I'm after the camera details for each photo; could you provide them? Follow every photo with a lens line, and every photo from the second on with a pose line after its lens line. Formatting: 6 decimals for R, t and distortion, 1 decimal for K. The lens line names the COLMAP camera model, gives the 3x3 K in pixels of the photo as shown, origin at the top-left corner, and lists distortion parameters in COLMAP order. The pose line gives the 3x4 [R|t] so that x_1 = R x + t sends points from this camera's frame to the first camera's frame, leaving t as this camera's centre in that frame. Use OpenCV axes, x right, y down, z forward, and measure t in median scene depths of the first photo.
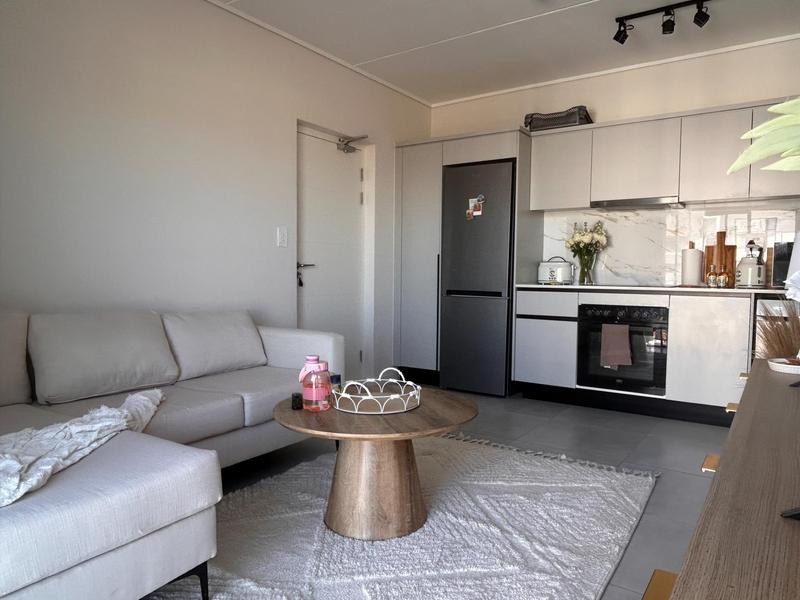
lens RADIAL K [[554.6, 0, 401.5], [0, 554.6, 302.3], [0, 0, 1]] dist [-0.002796, -0.007670]
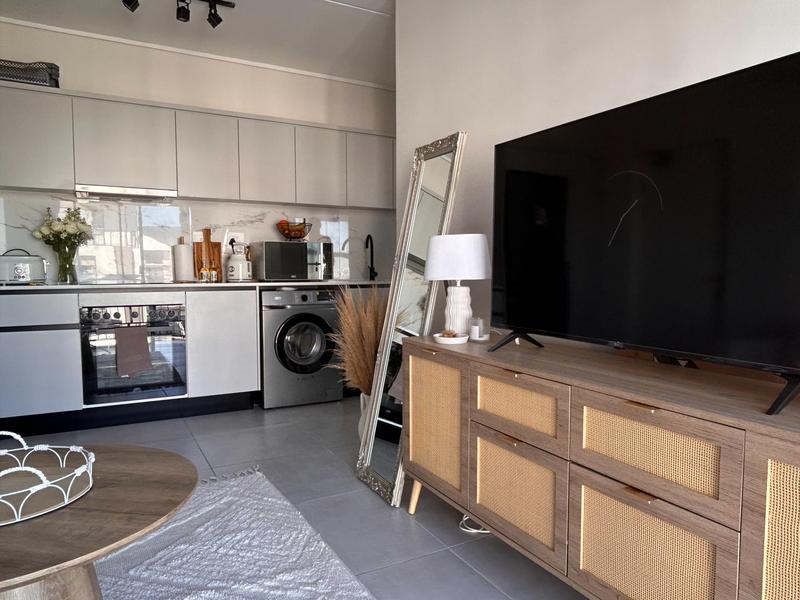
lens RADIAL K [[554.6, 0, 401.5], [0, 554.6, 303.1], [0, 0, 1]] dist [-0.002796, -0.007670]
pose [[0.437007, -0.063516, 0.897213, -0.216511], [0.054445, 0.997542, 0.044100, -0.013808], [-0.897809, 0.029577, 0.439391, 0.214300]]
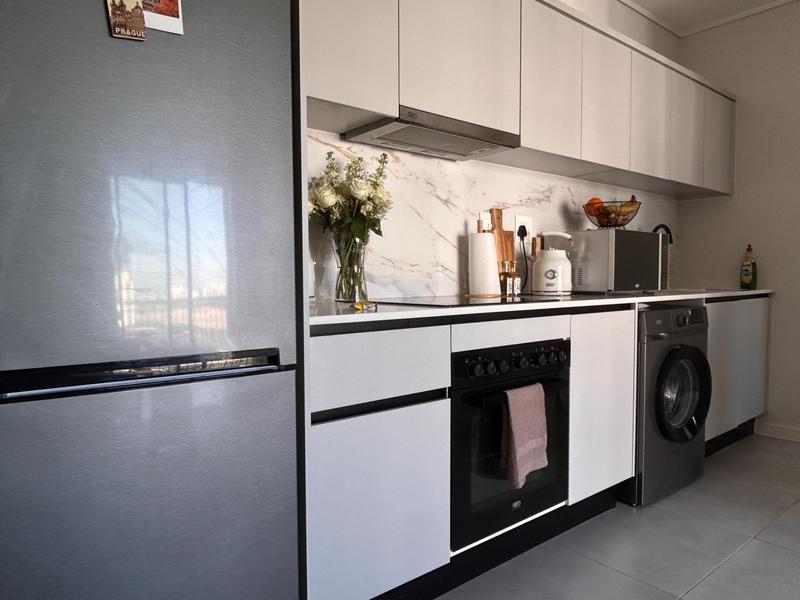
lens RADIAL K [[554.6, 0, 398.2], [0, 554.6, 311.4], [0, 0, 1]] dist [-0.002796, -0.007670]
pose [[0.284368, -0.069202, 0.956214, -0.072548], [0.063788, 0.996547, 0.053151, -0.052167], [-0.956591, 0.045881, 0.287801, 0.947638]]
